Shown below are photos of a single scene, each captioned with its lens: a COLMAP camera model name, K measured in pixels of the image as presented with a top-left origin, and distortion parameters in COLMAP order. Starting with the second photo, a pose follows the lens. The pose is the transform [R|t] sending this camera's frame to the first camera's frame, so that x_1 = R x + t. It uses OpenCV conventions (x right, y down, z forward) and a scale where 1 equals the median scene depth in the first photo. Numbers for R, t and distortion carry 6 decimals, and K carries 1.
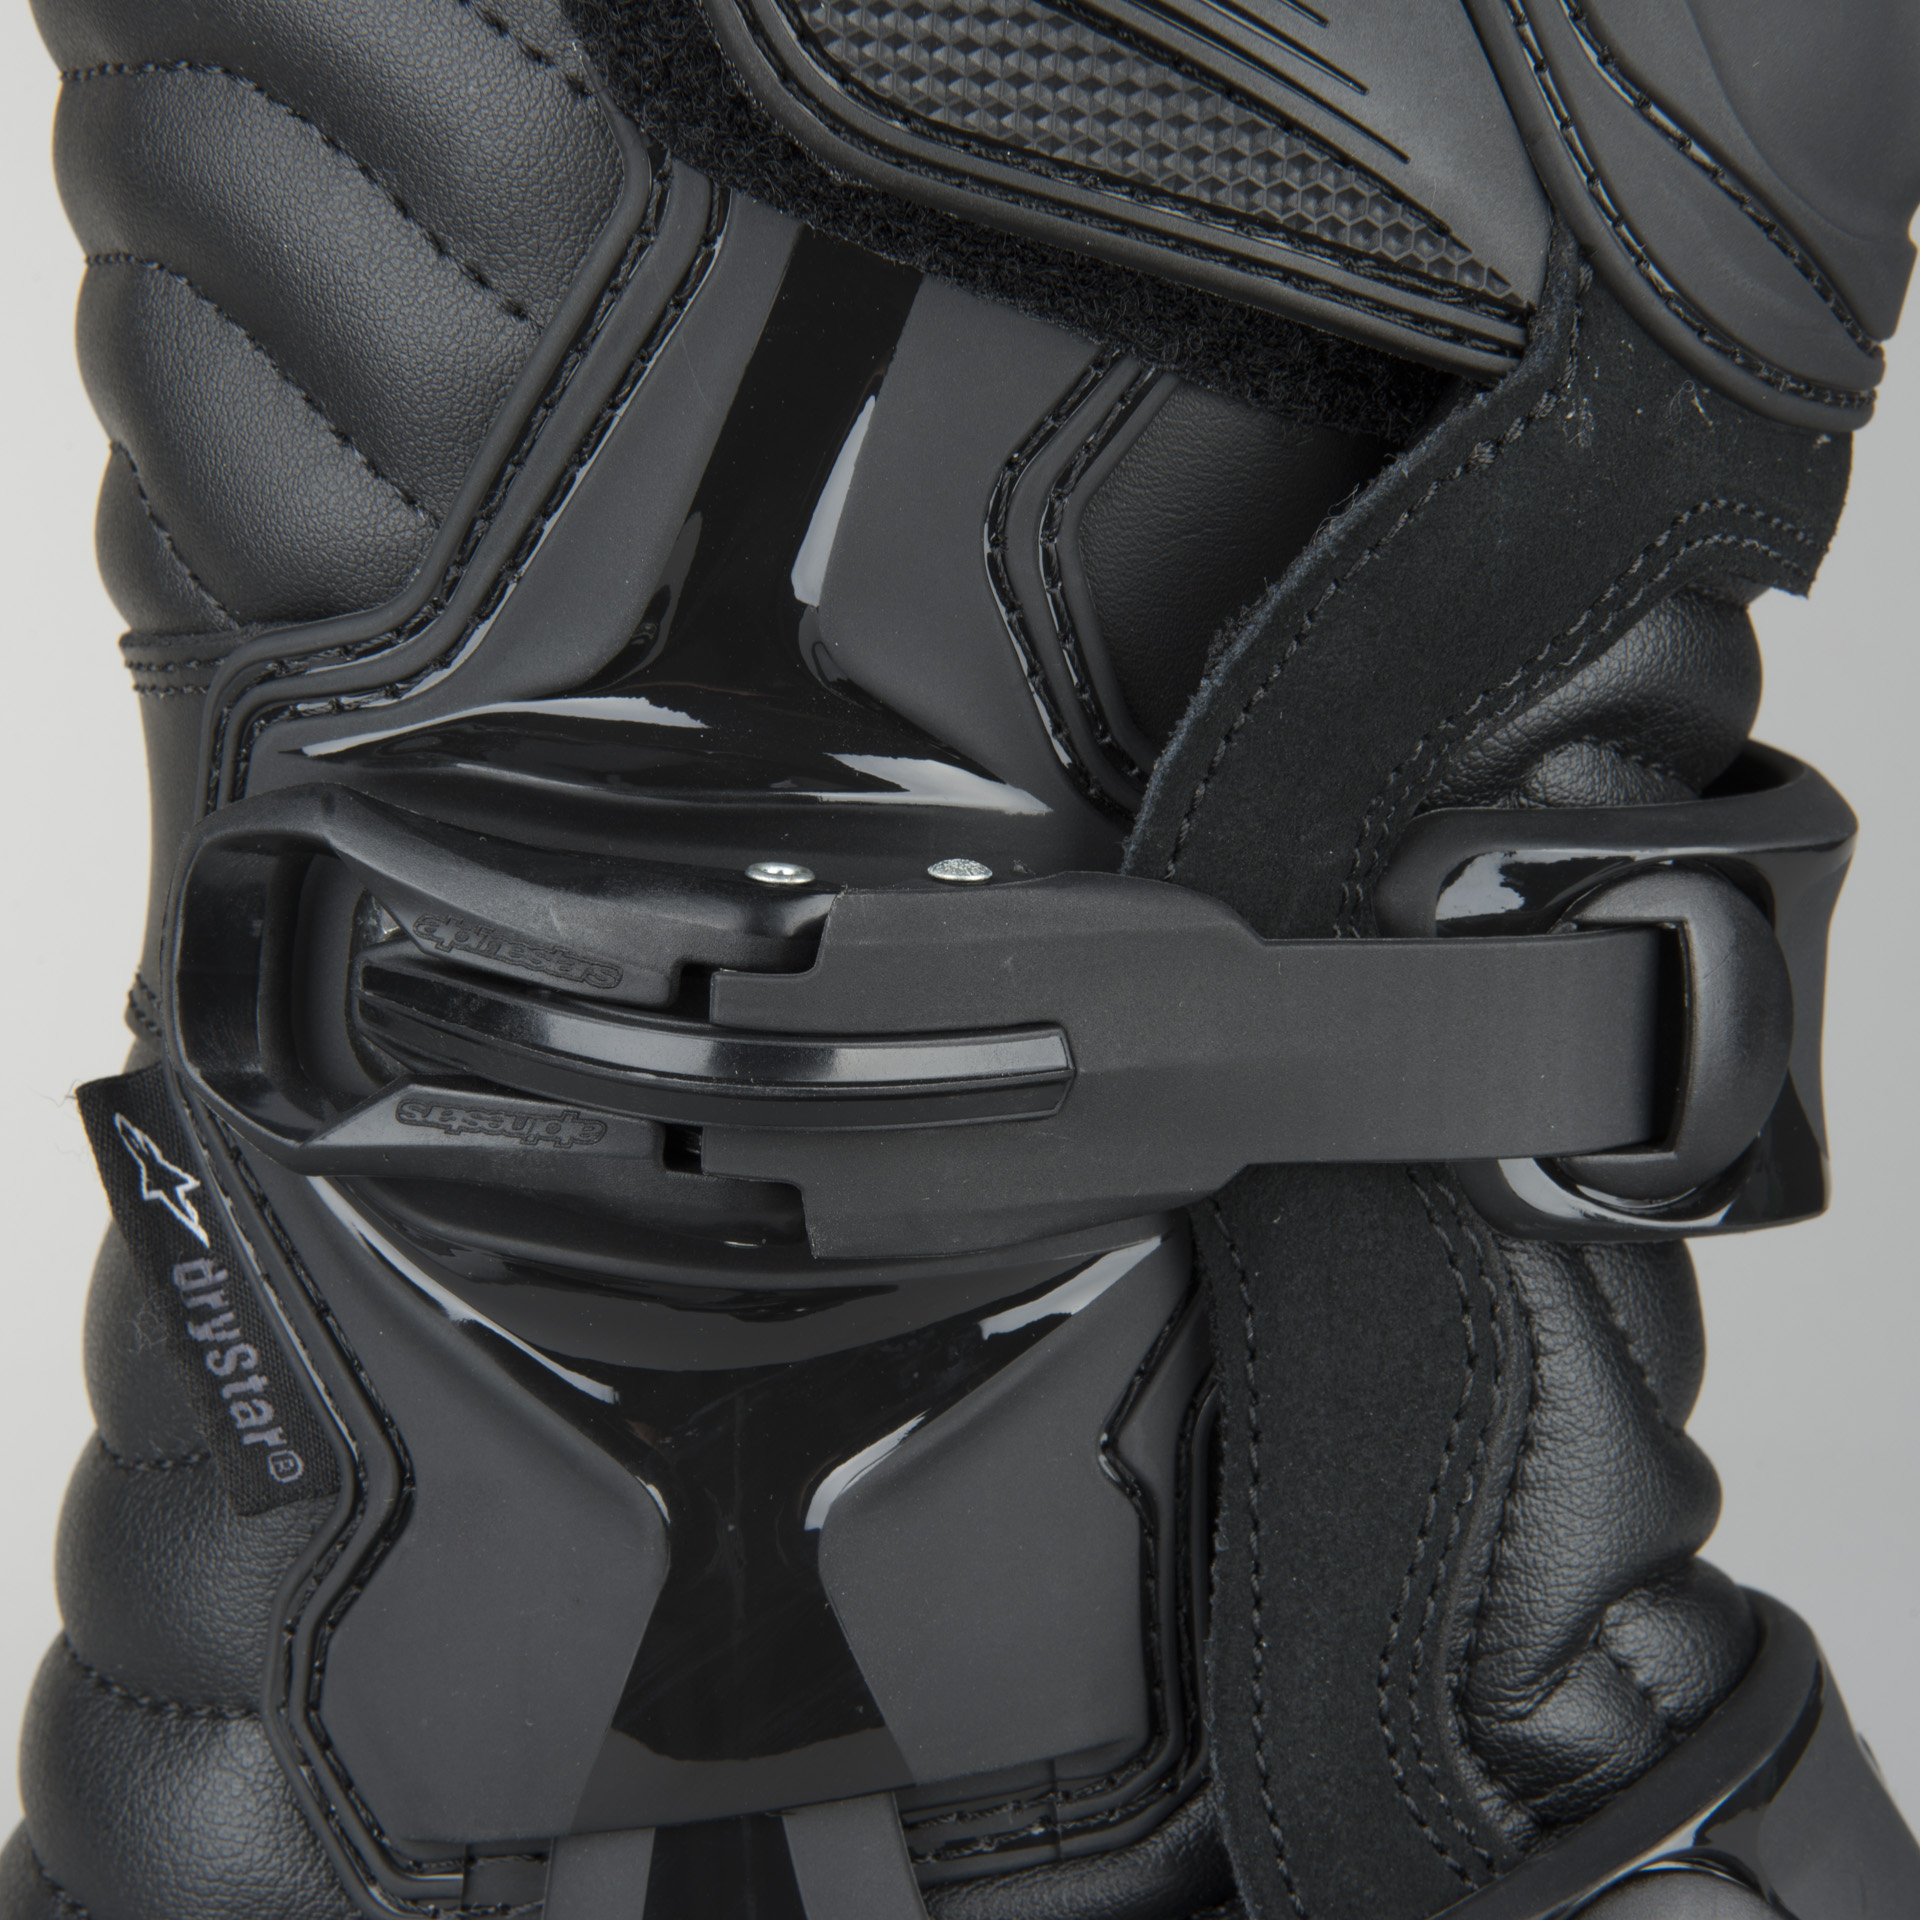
lens RADIAL K [[5475.8, 0, 960.0], [0, 5475.8, 960.0], [0, 0, 1]] dist [0.042942, 0.922012]
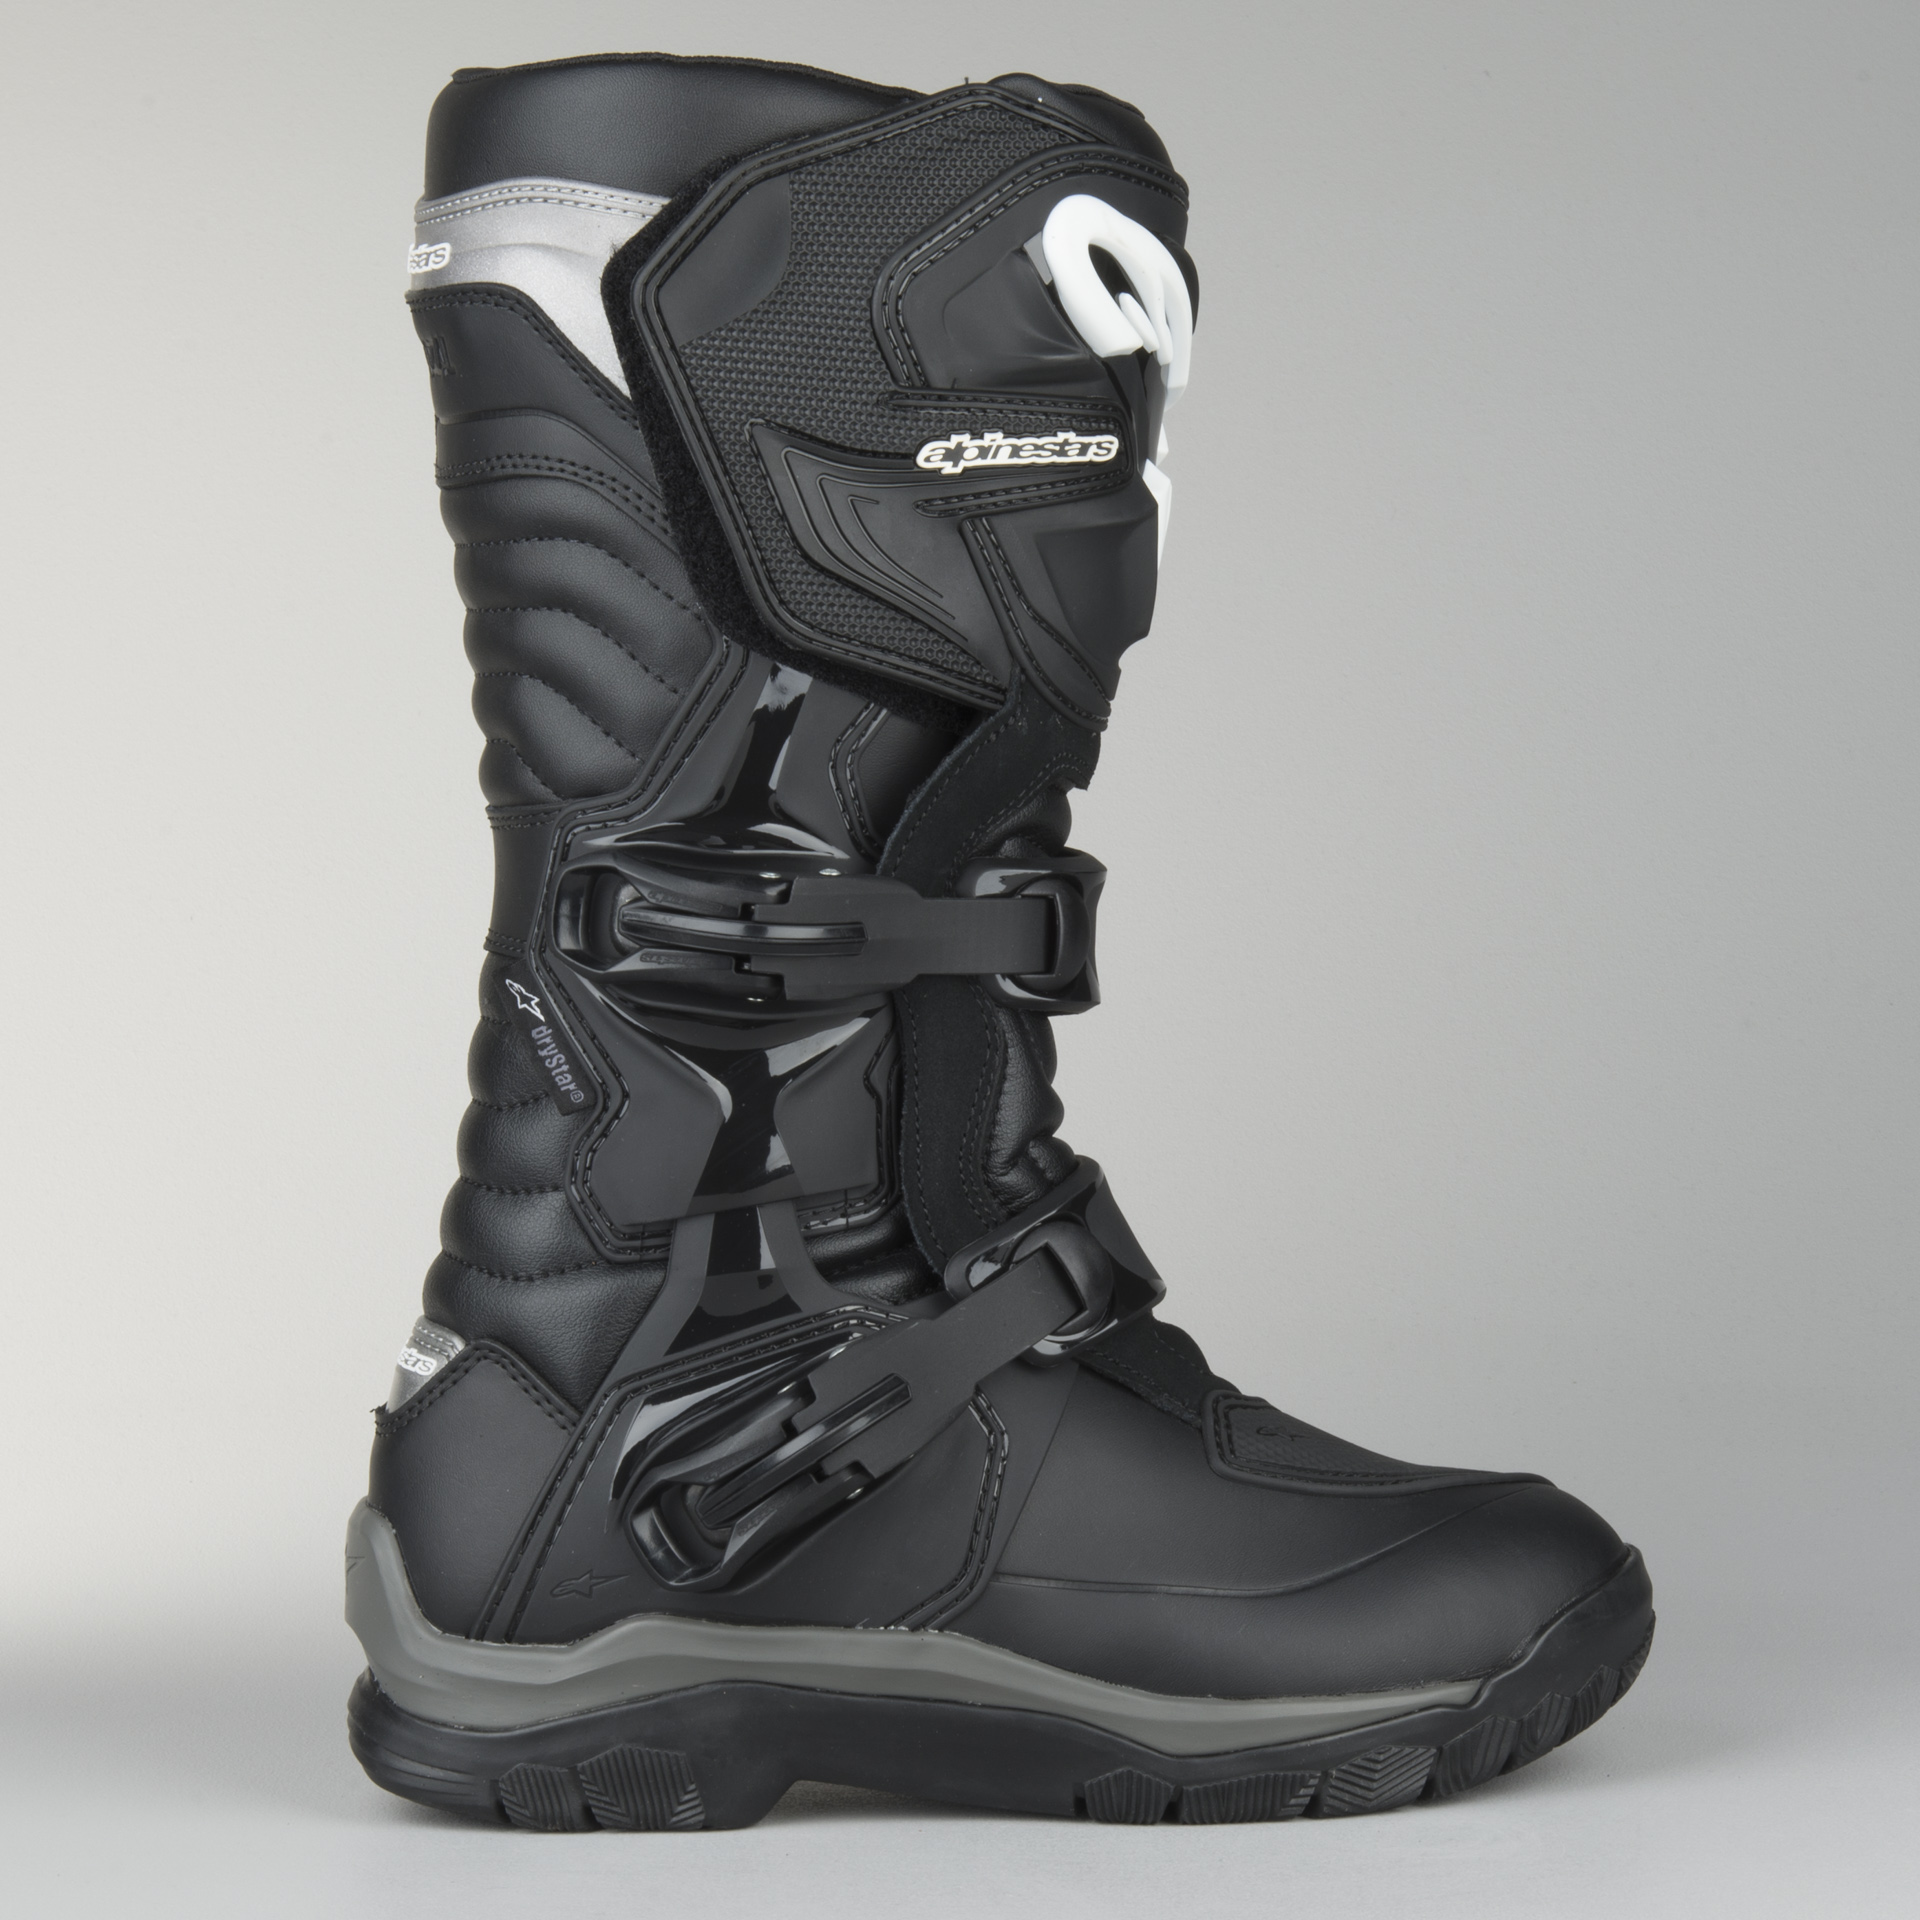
lens RADIAL K [[5381.7, 0, 960.0], [0, 5381.7, 960.0], [0, 0, 1]] dist [-0.121046, 0.054704]
pose [[0.981625, -0.013584, 0.190337, -0.482491], [0.027834, 0.996987, -0.072397, 0.242083], [-0.188780, 0.076364, 0.979046, -1.870305]]
